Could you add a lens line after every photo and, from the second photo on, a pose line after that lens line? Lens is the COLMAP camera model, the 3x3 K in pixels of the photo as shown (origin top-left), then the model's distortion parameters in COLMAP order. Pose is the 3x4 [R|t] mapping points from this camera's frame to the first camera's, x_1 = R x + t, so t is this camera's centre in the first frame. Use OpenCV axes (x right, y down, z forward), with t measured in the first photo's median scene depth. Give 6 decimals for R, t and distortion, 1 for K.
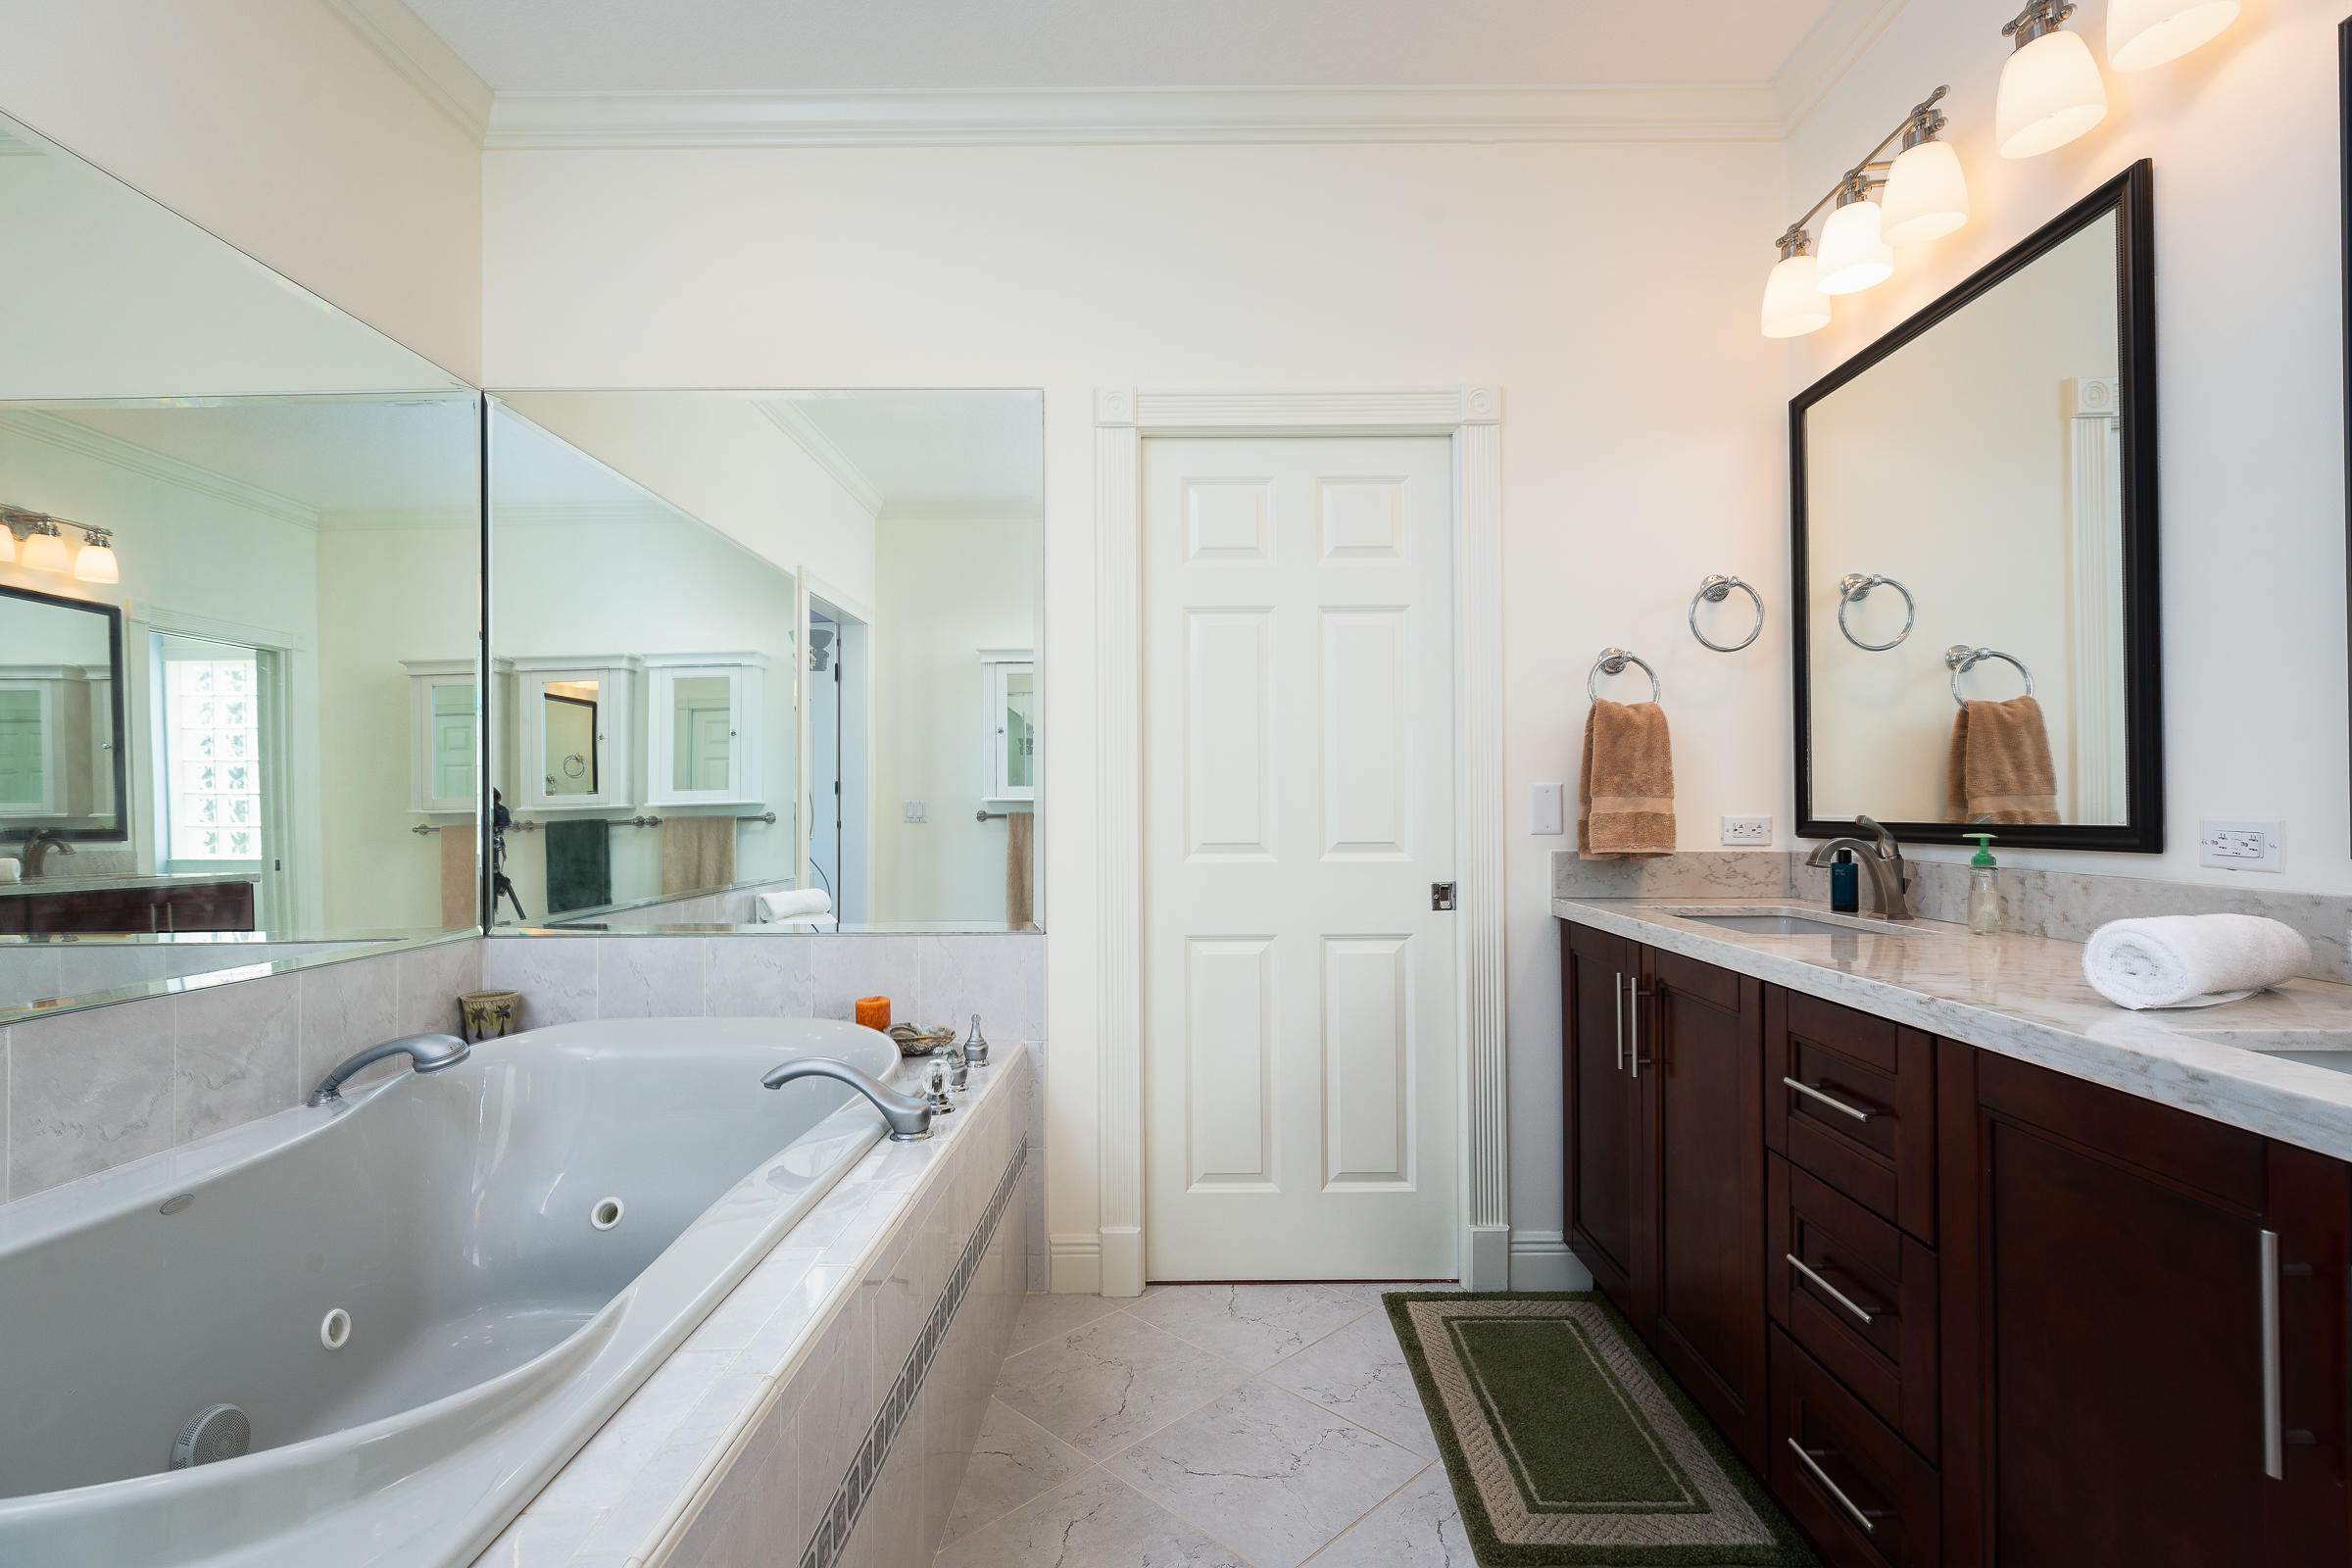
lens RADIAL K [[1080.3, 0, 1172.0], [0, 1080.3, 804.3], [0, 0, 1]] dist [0.001971, 0.000399]
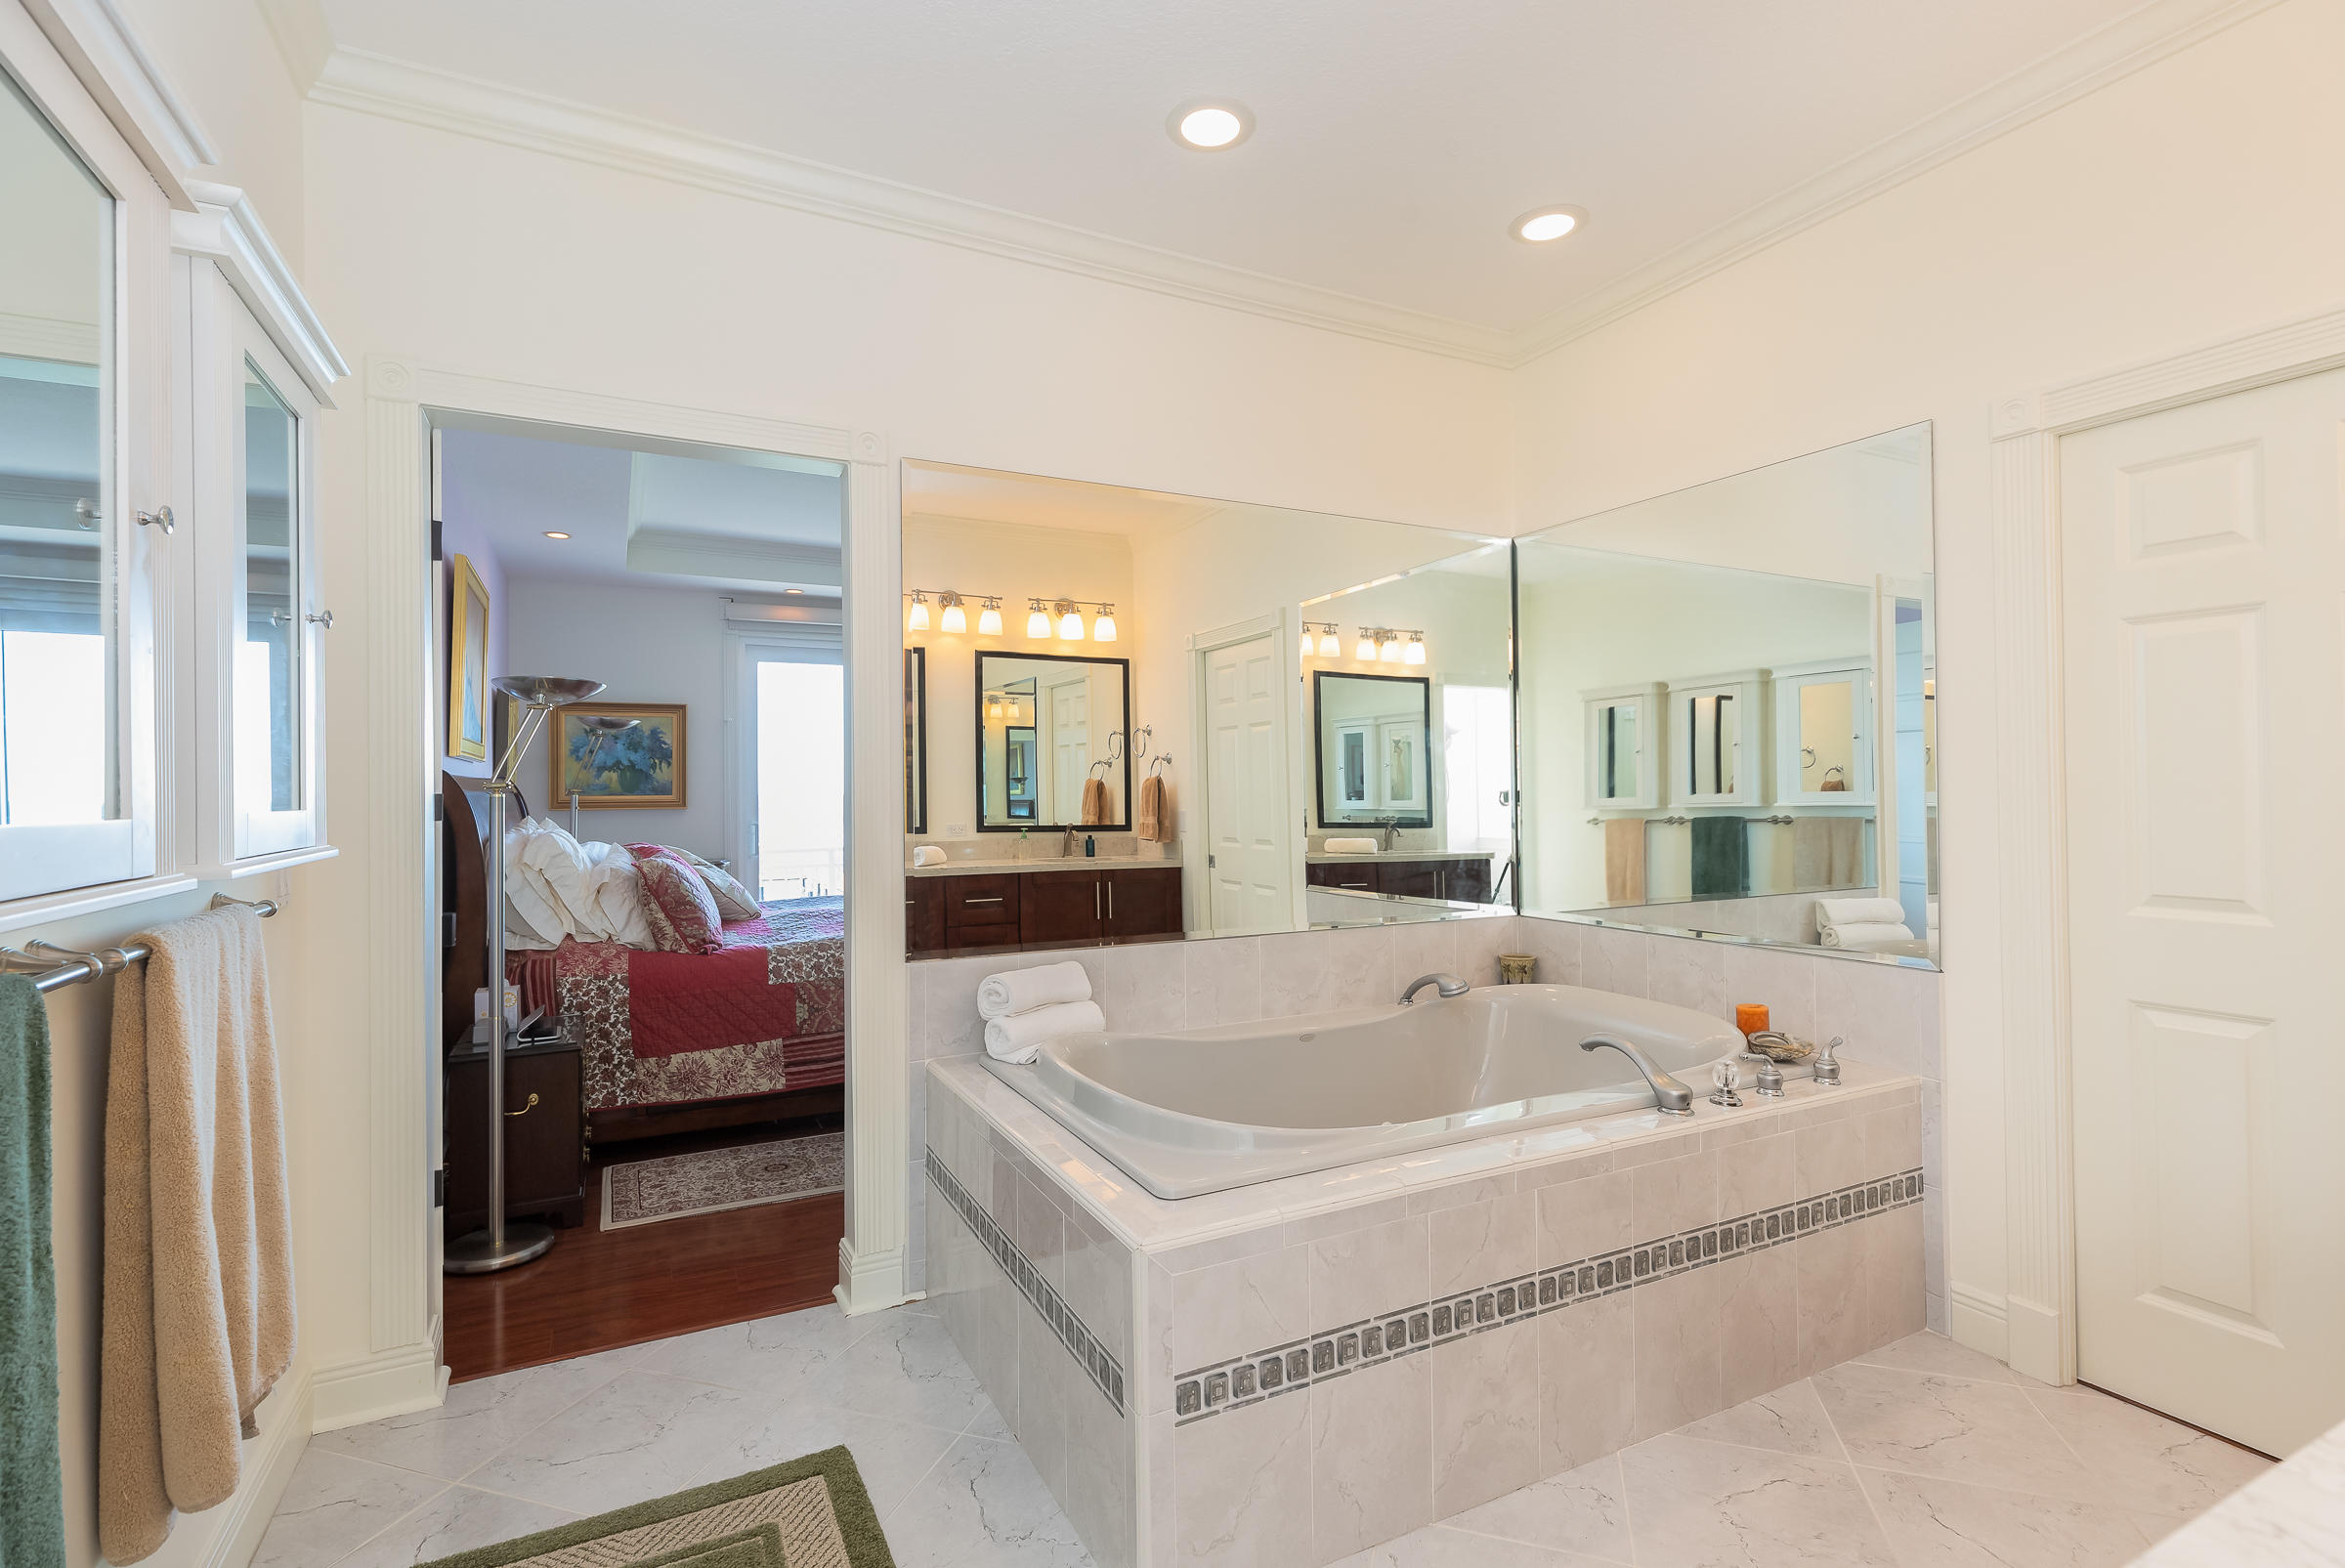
lens RADIAL K [[1077.1, 0, 1168.5], [0, 1077.1, 804.2], [0, 0, 1]] dist [0.001971, 0.000399]
pose [[0.451008, 0.012560, -0.892432, 0.427447], [0.010316, 0.999761, 0.019284, -0.057984], [0.892460, -0.017904, 0.450770, -0.064587]]
